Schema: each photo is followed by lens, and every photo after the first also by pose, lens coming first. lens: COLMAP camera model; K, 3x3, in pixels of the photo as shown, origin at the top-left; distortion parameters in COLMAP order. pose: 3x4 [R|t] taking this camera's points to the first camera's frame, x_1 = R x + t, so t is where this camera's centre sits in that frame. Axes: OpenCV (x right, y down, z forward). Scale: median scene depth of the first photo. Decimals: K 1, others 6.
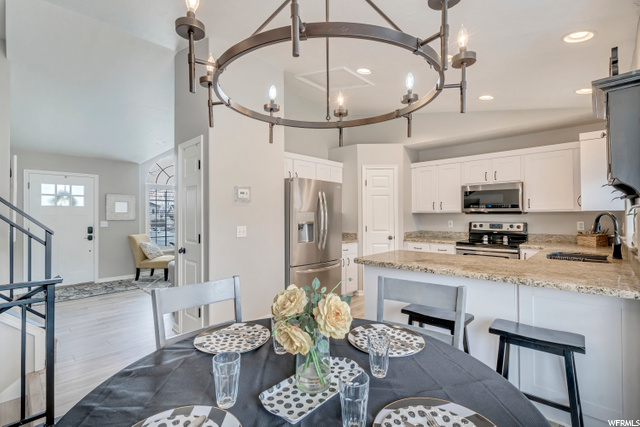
lens RADIAL K [[301.6, 0, 319.2], [0, 301.6, 221.4], [0, 0, 1]] dist [-0.002246, -0.000432]
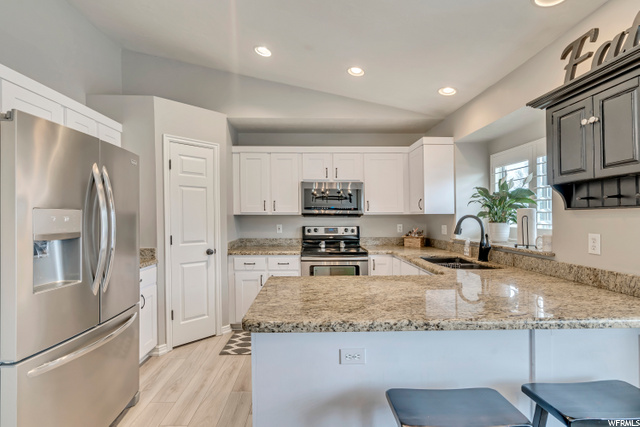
lens RADIAL K [[301.6, 0, 319.2], [0, 301.6, 221.4], [0, 0, 1]] dist [-0.002246, -0.000432]
pose [[0.703707, -0.006021, 0.710465, -0.070280], [0.012215, 0.999919, -0.003625, -0.007900], [-0.710385, 0.011229, 0.703723, 0.397218]]
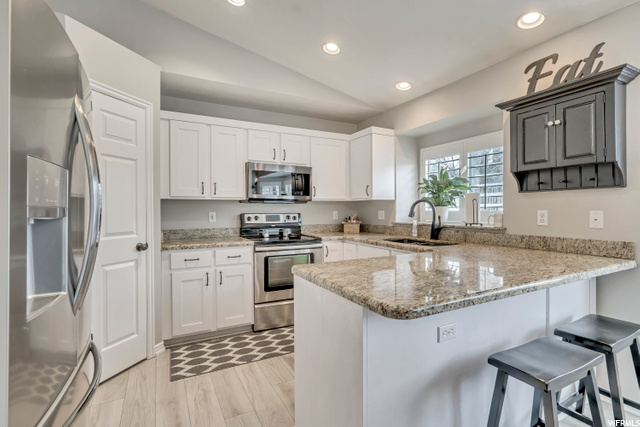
lens RADIAL K [[307.1, 0, 320.0], [0, 307.1, 213.5], [0, 0, 1]] dist [0.002141, 0.000213]
pose [[0.312699, -0.006411, 0.949831, -0.161134], [0.024563, 0.999697, -0.001339, 0.008265], [-0.949535, 0.023750, 0.312762, 0.618101]]
